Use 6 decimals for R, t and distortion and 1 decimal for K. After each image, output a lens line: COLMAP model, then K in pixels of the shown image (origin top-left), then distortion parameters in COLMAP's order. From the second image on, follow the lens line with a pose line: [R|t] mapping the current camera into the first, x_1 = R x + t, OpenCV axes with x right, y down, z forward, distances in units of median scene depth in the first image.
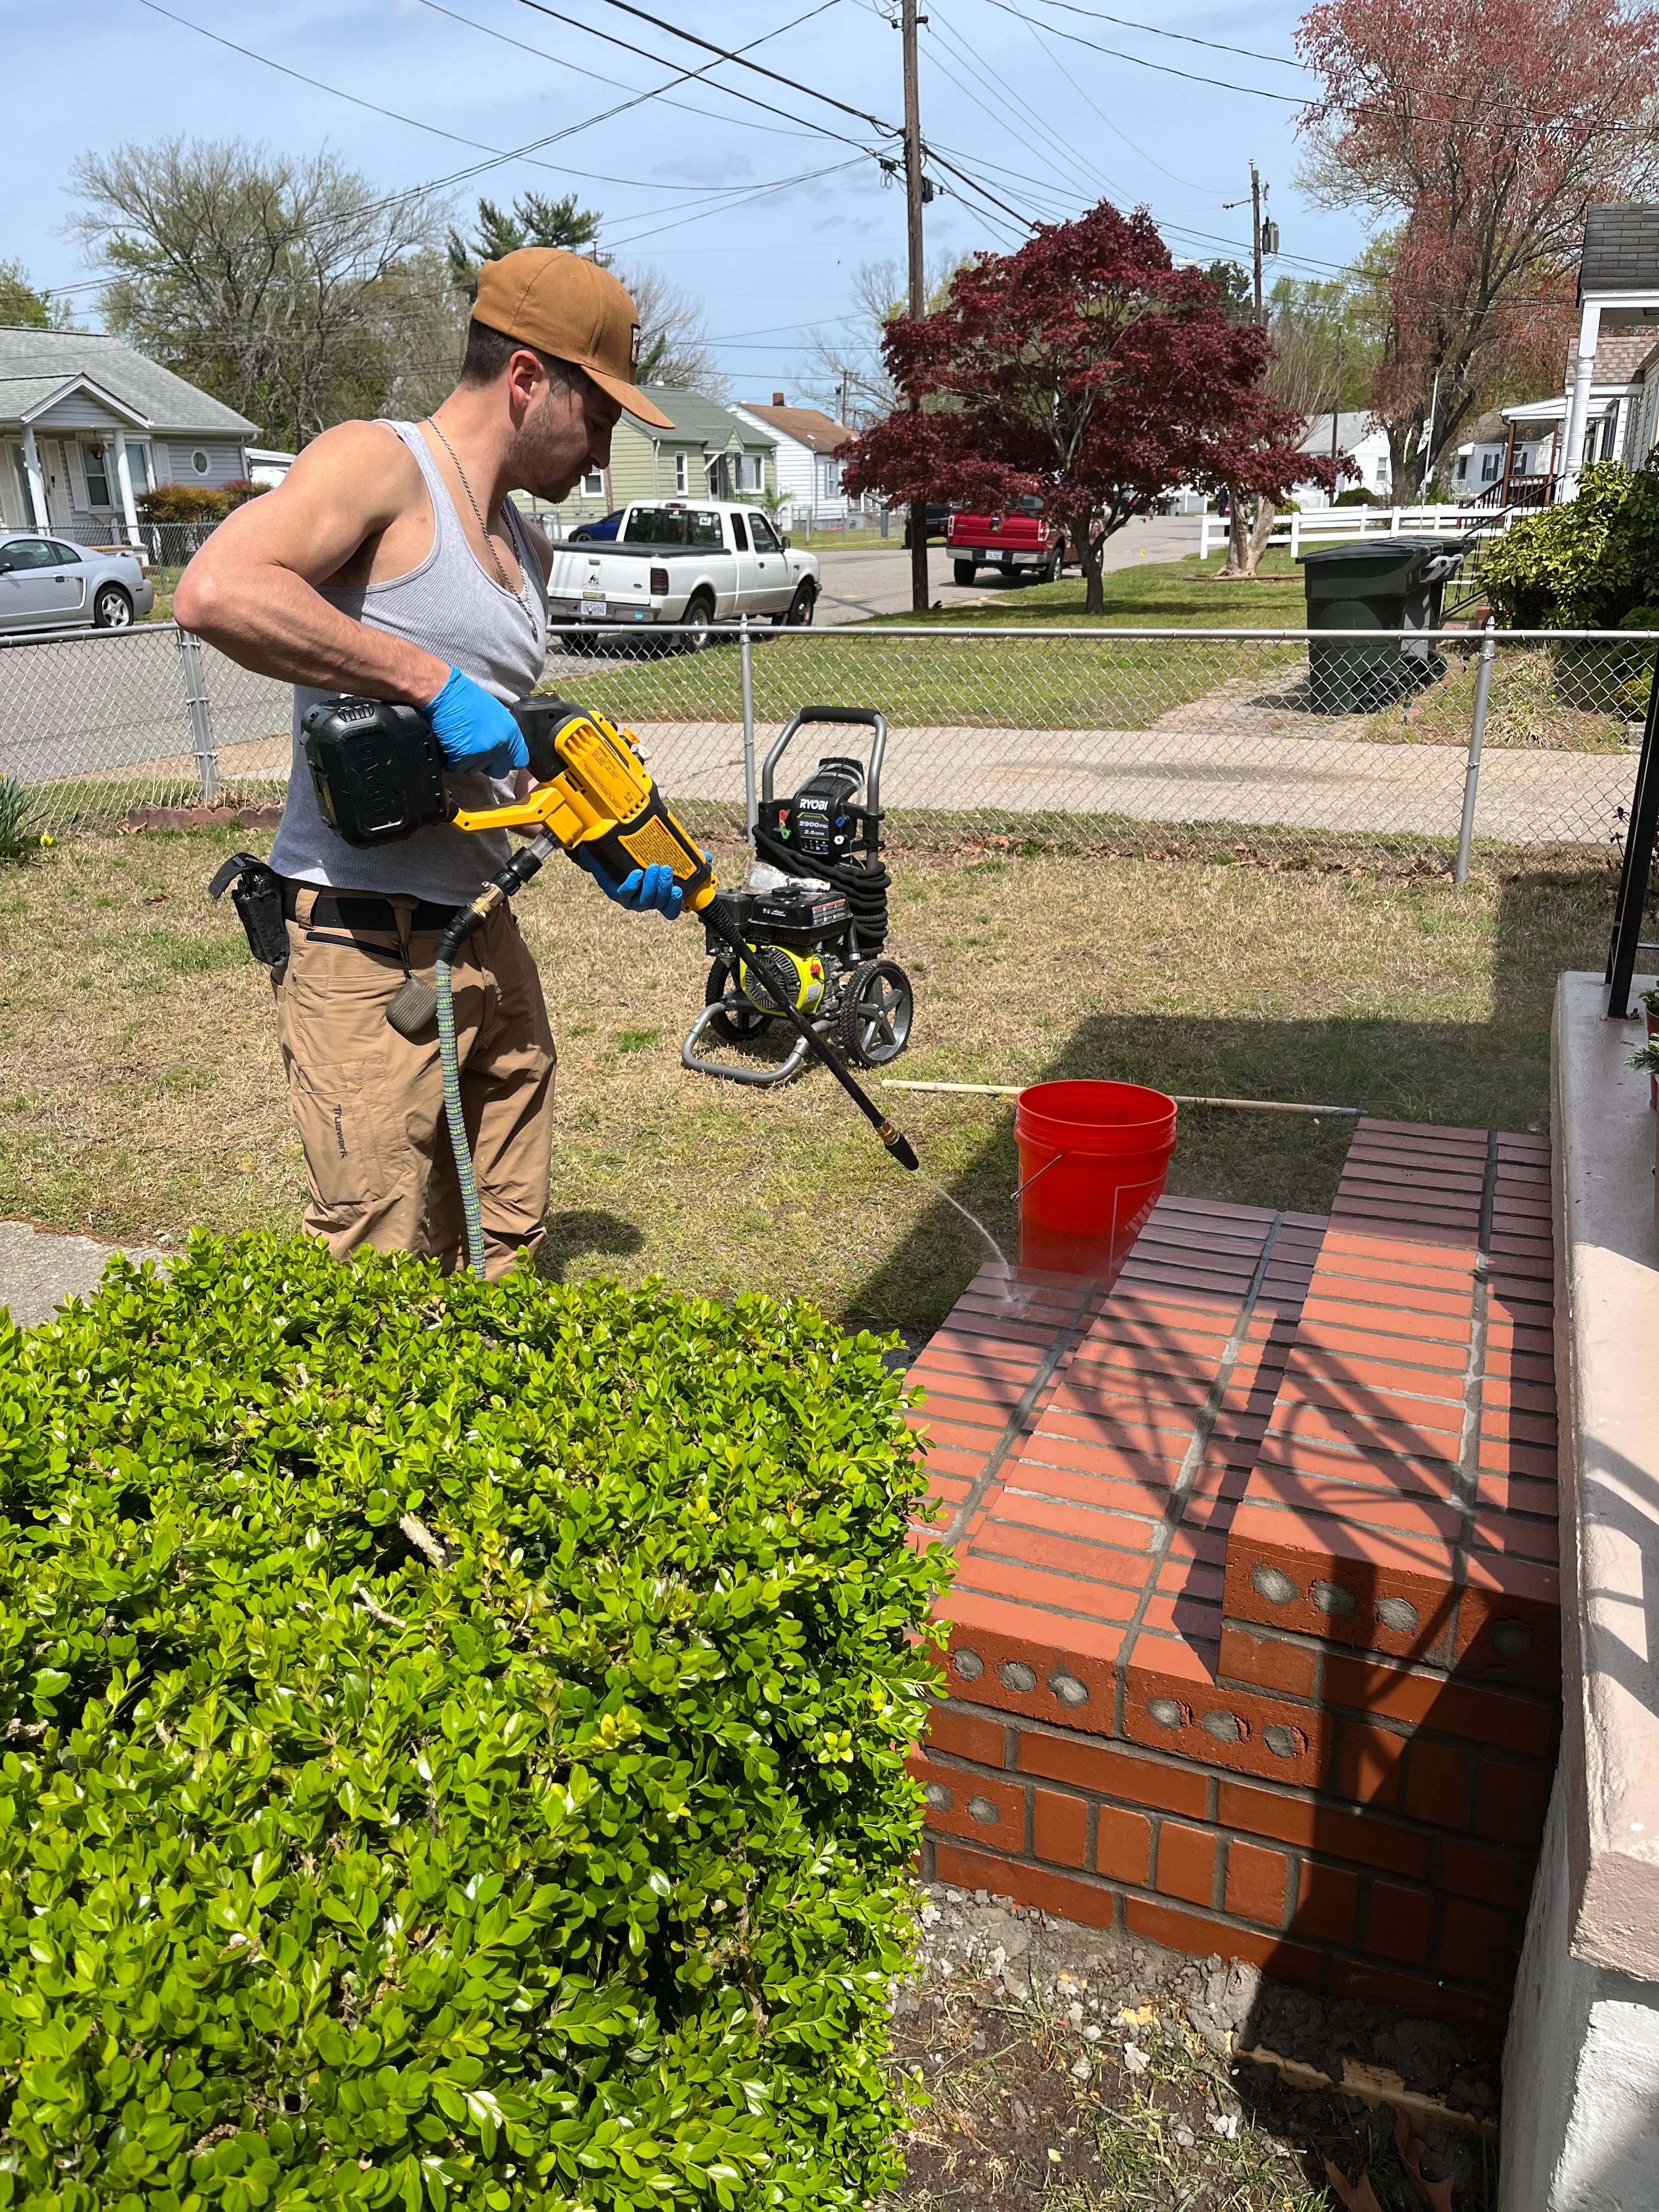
lens RADIAL K [[1684.9, 0, 832.3], [0, 1684.9, 1105.9], [0, 0, 1]] dist [0.046779, -0.073832]
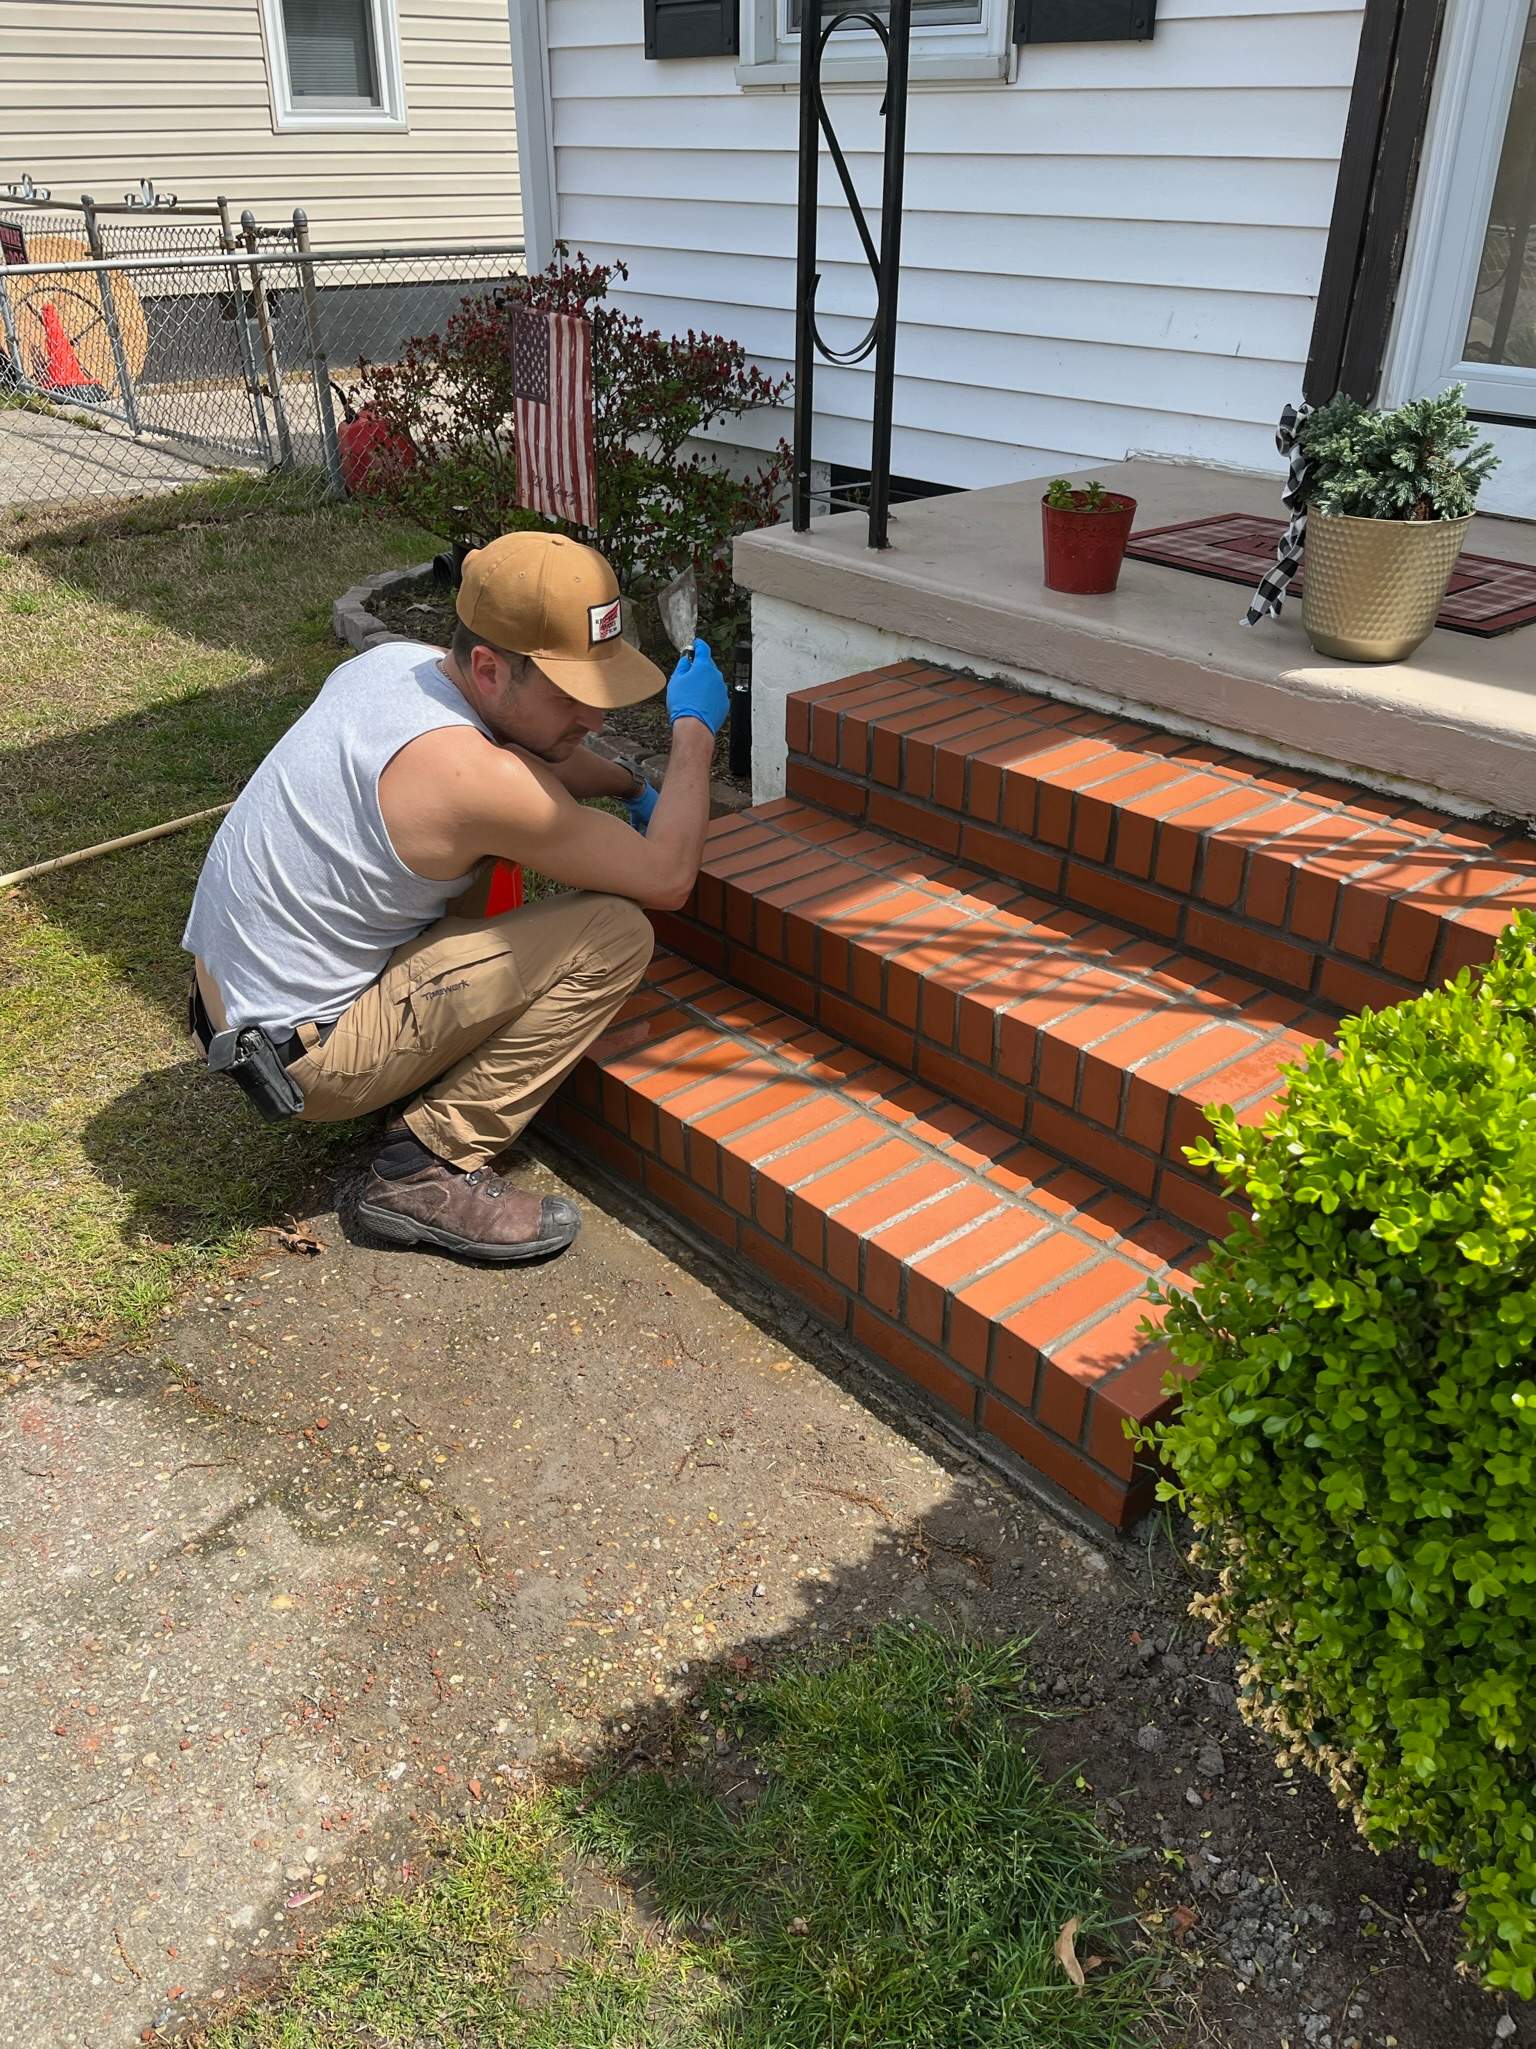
lens RADIAL K [[1560.8, 0, 765.6], [0, 1560.8, 1049.2], [0, 0, 1]] dist [0.046779, -0.073832]
pose [[0.448919, -0.439668, 0.777922, -0.744583], [0.300635, 0.894139, 0.331863, -0.168168], [-0.841481, 0.084891, 0.533576, 0.699798]]
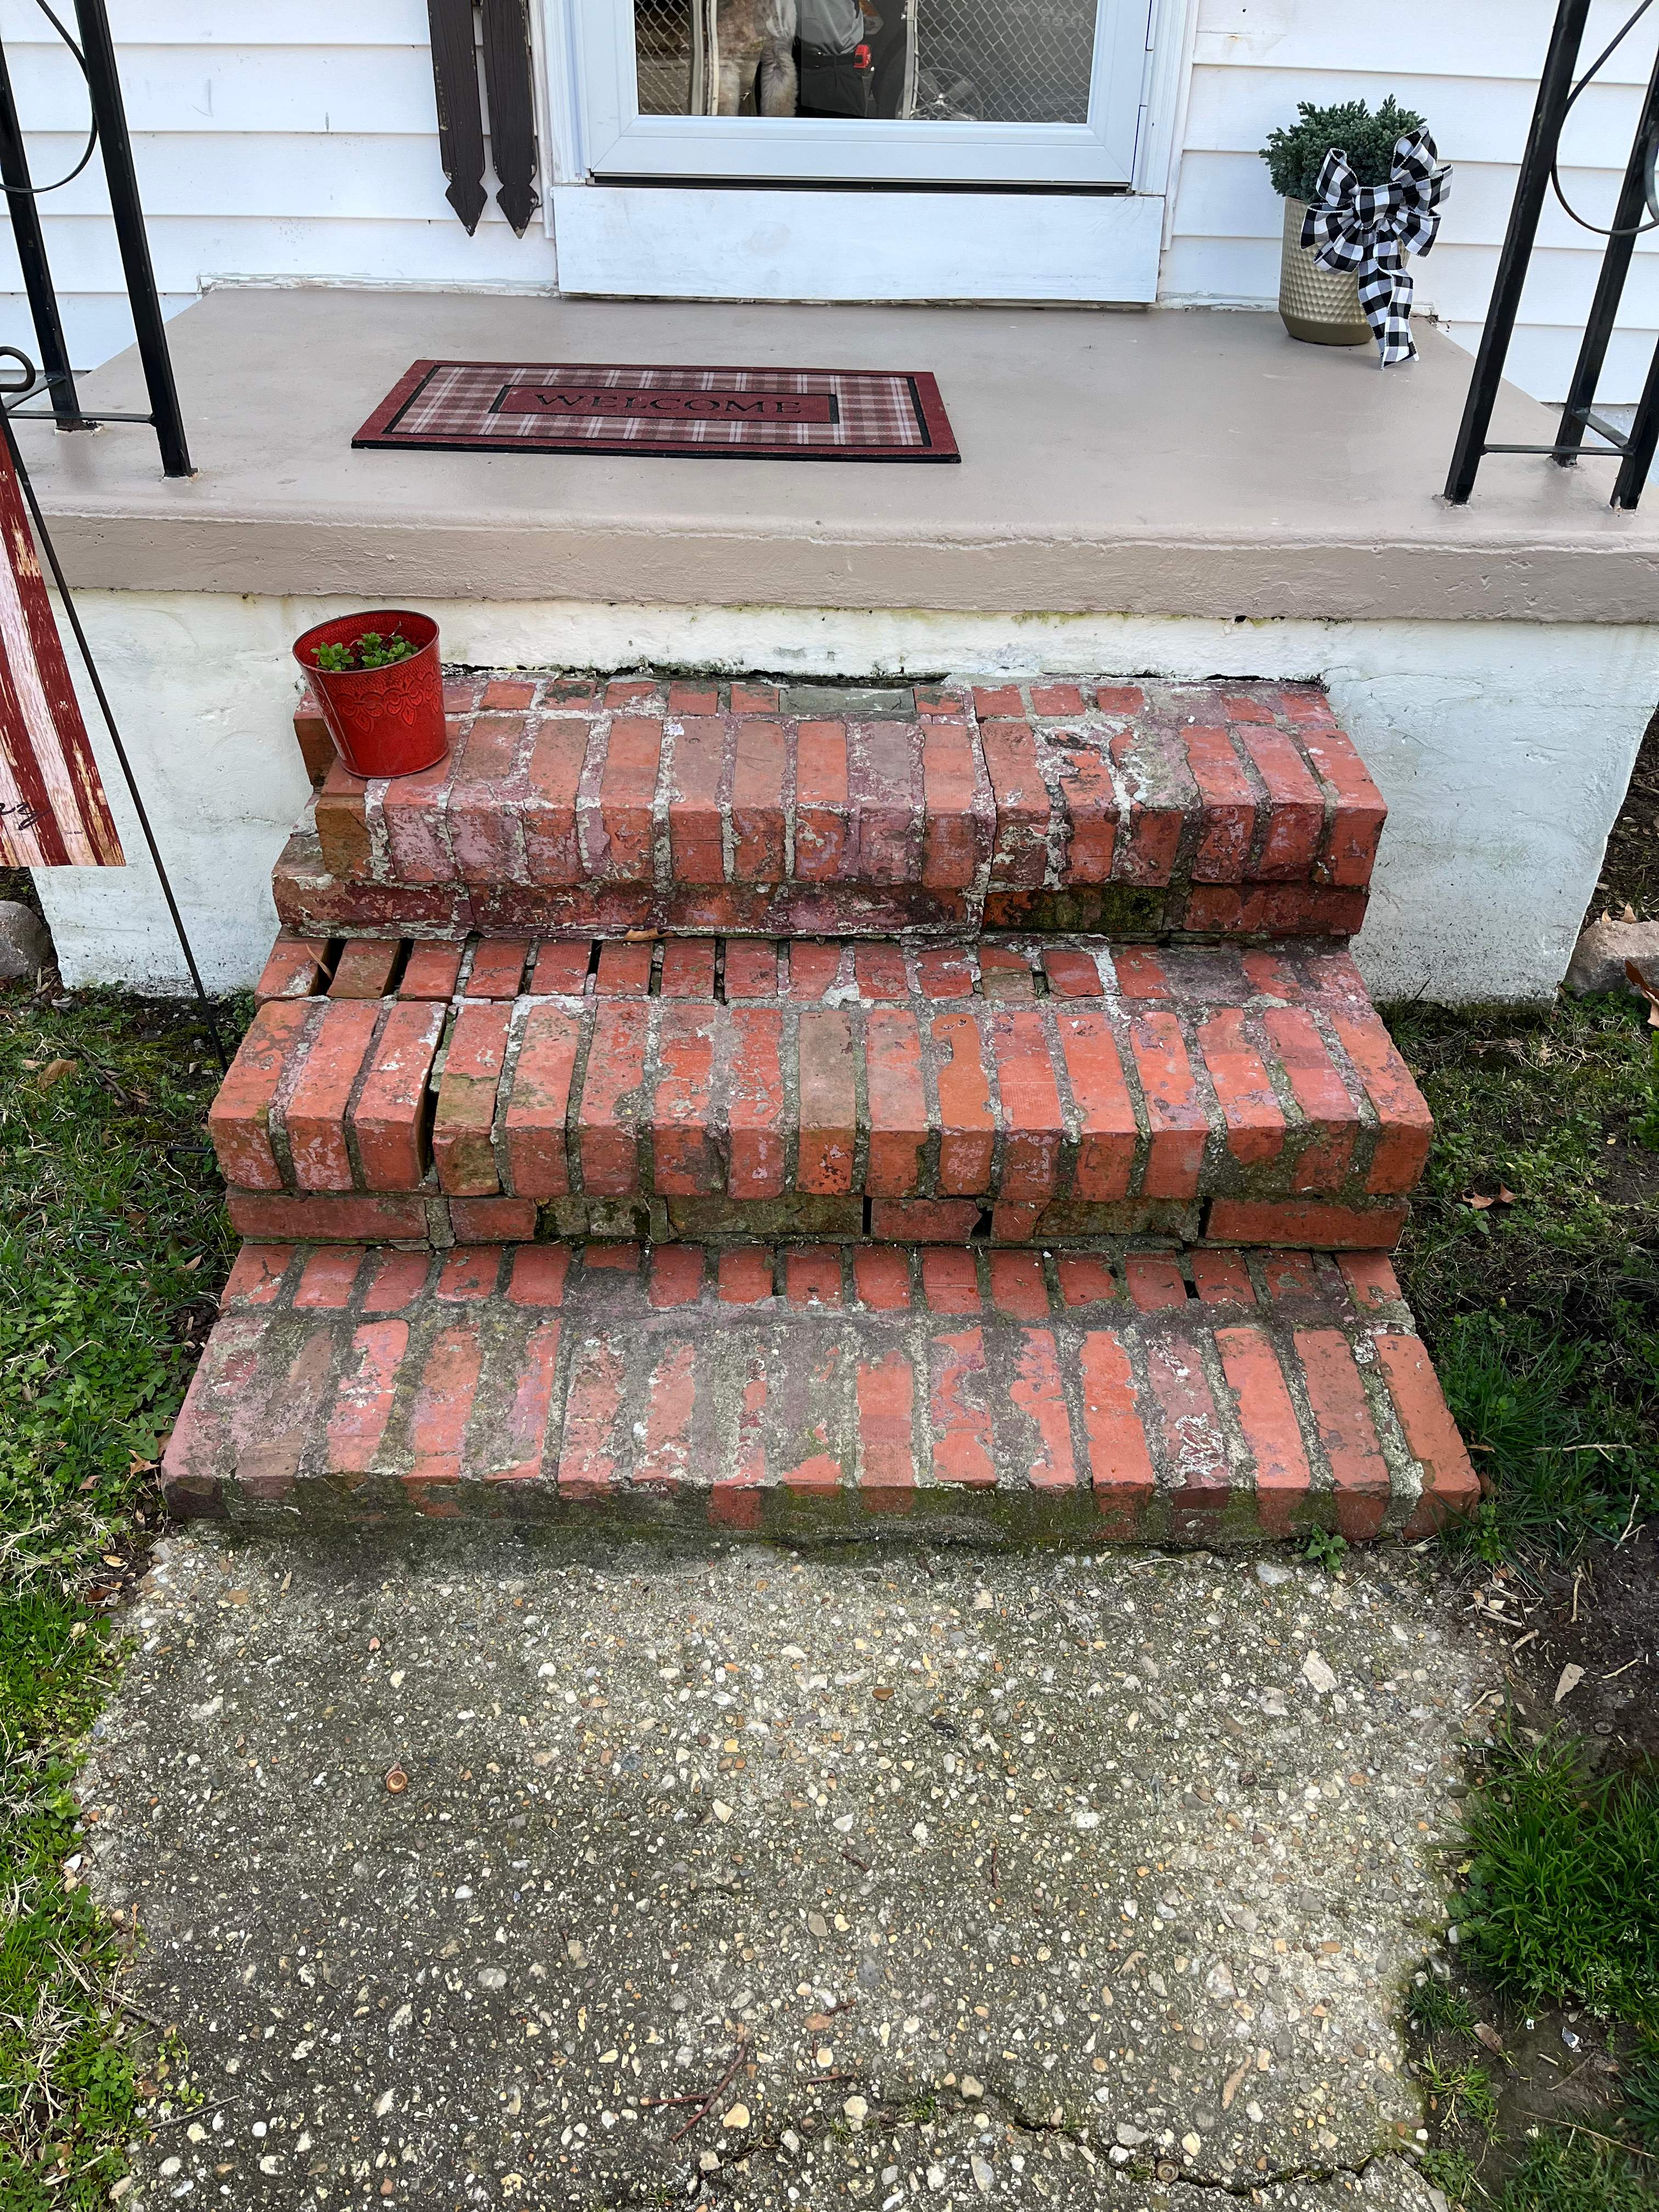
lens RADIAL K [[1684.9, 0, 829.3], [0, 1684.9, 1116.8], [0, 0, 1]] dist [0.046779, -0.073832]
pose [[-0.378008, -0.545254, 0.748203, -0.490624], [0.304639, 0.689904, 0.656679, -0.353688], [-0.874245, 0.476162, -0.094683, 1.279760]]
